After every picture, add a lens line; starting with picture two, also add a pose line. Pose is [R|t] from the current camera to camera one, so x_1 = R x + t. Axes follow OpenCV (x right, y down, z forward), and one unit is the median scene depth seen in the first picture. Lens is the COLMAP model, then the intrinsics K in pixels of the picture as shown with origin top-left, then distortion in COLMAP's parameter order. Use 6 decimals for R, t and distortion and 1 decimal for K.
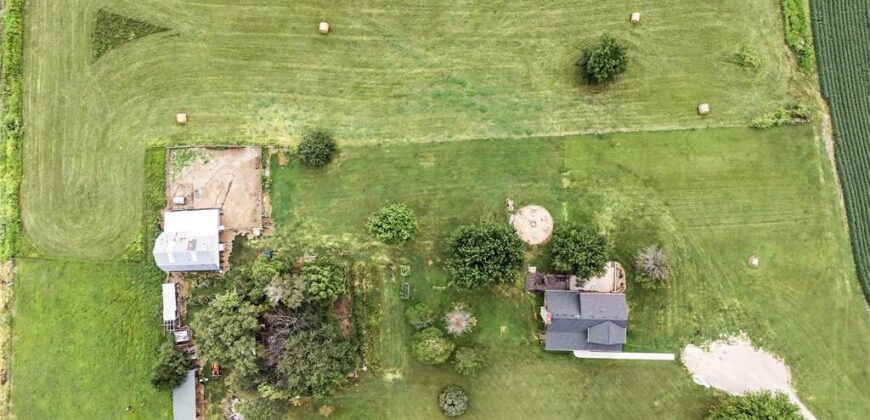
lens RADIAL K [[632.6, 0, 435.0], [0, 632.6, 210.0], [0, 0, 1]] dist [0.023727, -0.007033]
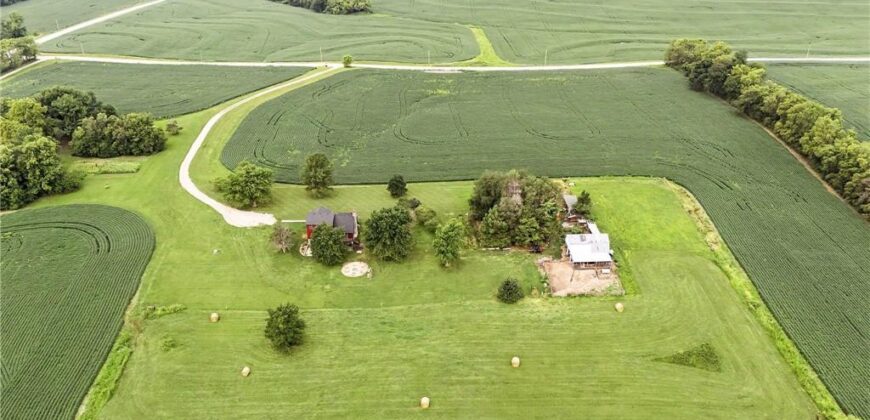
lens RADIAL K [[632.6, 0, 435.0], [0, 632.6, 210.0], [0, 0, 1]] dist [0.023727, -0.007033]
pose [[-0.998633, 0.042874, 0.029912, -0.075400], [0.007059, -0.456352, 0.889771, -1.185711], [0.051798, 0.888766, 0.455425, 0.226708]]
